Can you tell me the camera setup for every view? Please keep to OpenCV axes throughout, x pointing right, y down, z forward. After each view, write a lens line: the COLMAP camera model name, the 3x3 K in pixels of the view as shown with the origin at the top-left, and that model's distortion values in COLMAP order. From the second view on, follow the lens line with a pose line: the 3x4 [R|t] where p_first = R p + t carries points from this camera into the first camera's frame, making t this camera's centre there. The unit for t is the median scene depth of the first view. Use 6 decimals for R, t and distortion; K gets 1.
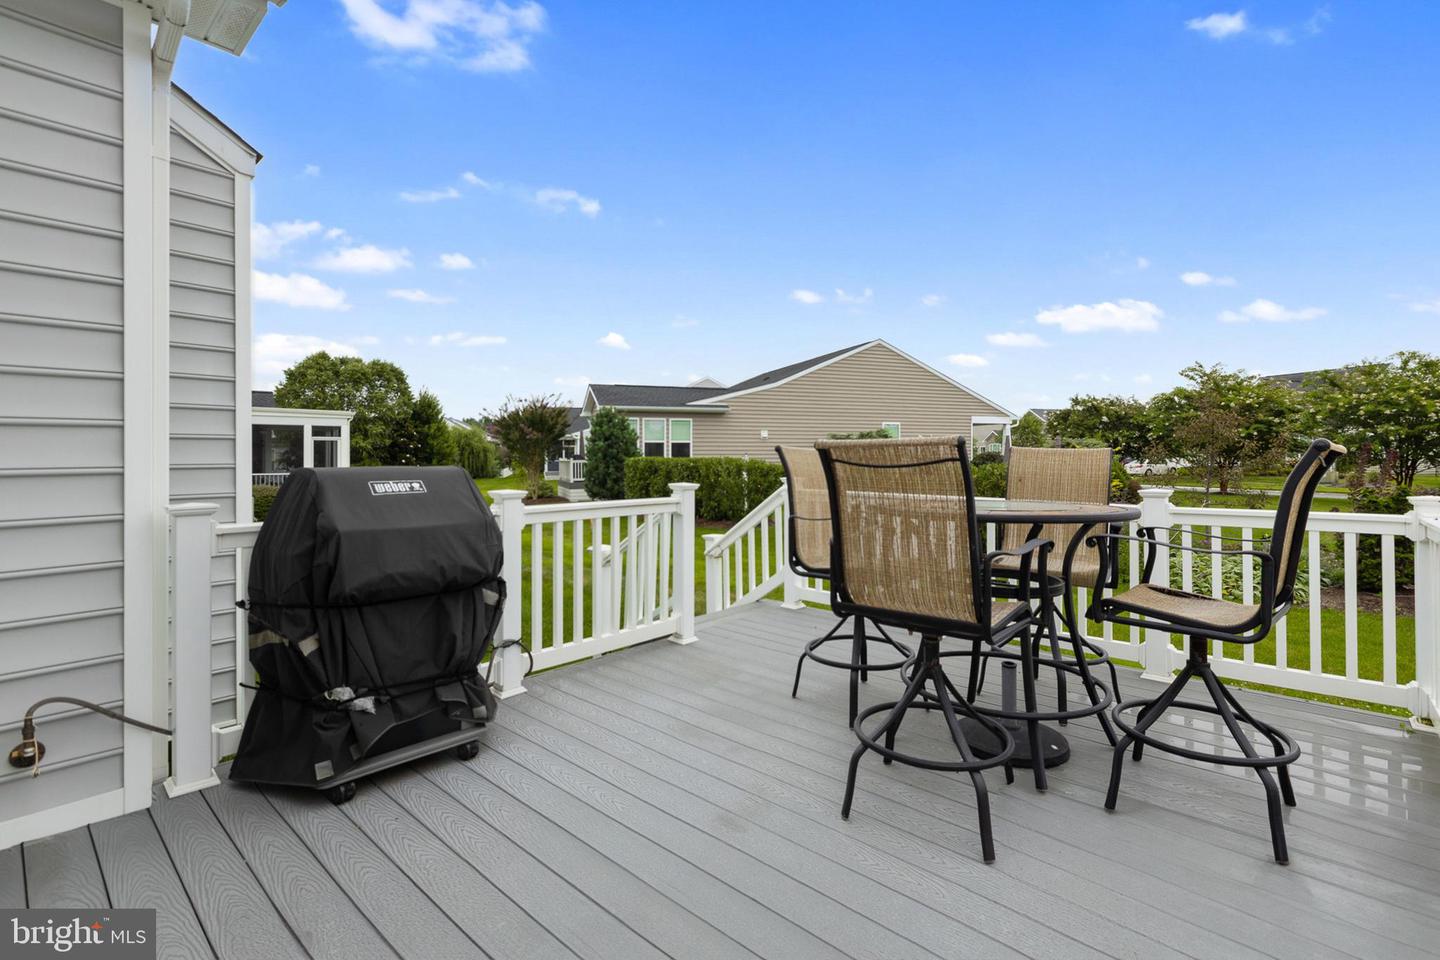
lens RADIAL K [[669.8, 0, 719.7], [0, 669.8, 436.8], [0, 0, 1]] dist [0.010440, -0.000534]
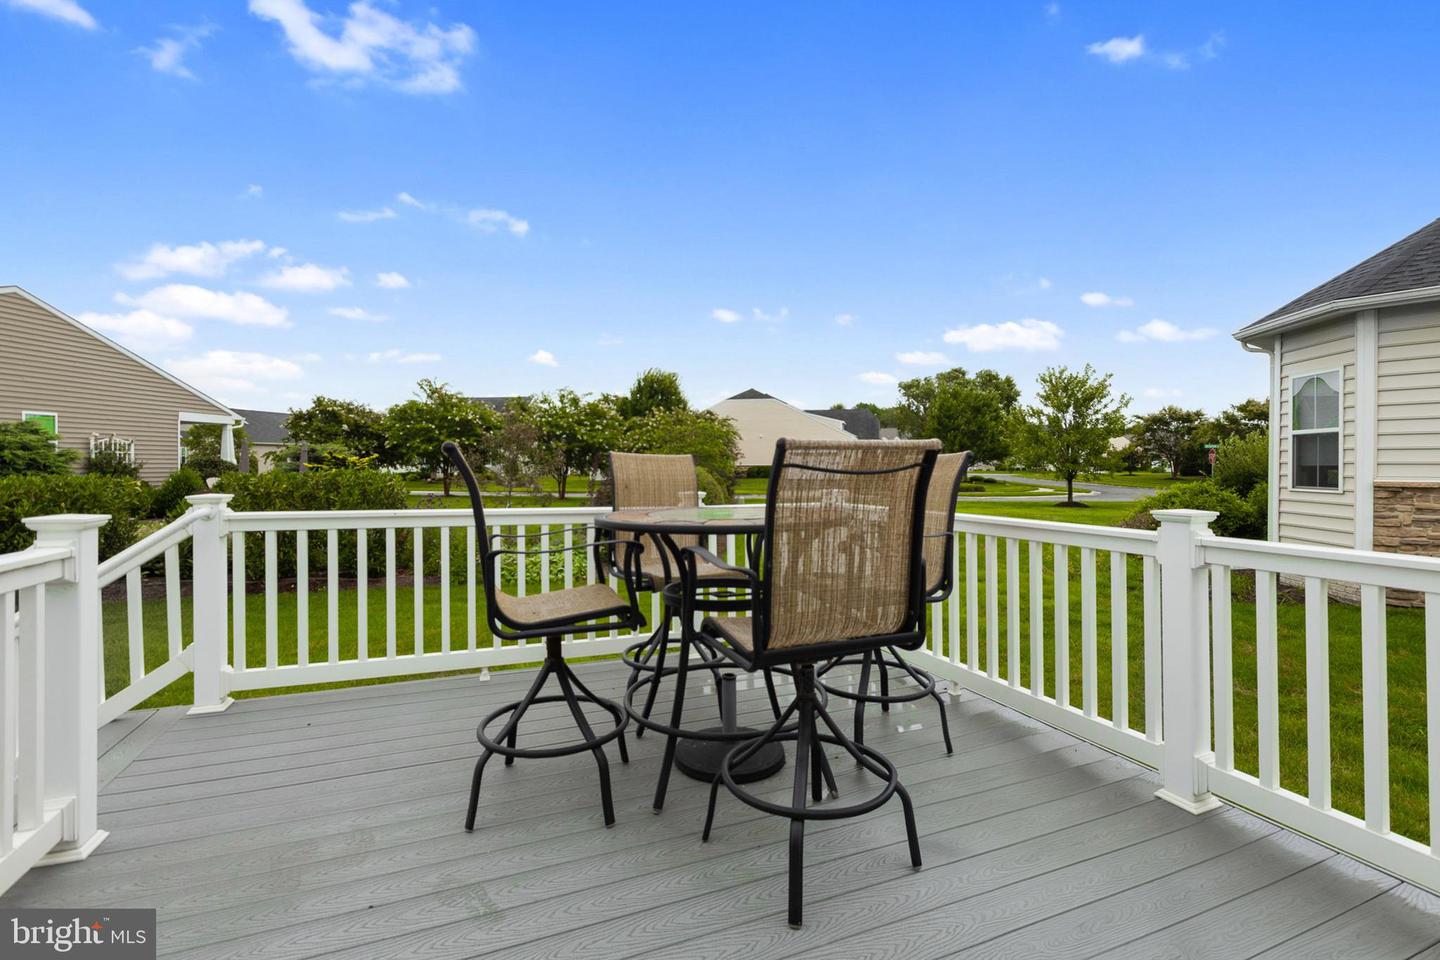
lens RADIAL K [[657.6, 0, 722.1], [0, 657.6, 464.3], [0, 0, 1]] dist [0.009329, 0.000537]
pose [[0.999984, 0.003187, -0.004676, 0.120849], [-0.003106, 0.999848, 0.017152, 0.001042], [0.004730, -0.017137, 0.999842, -0.010149]]
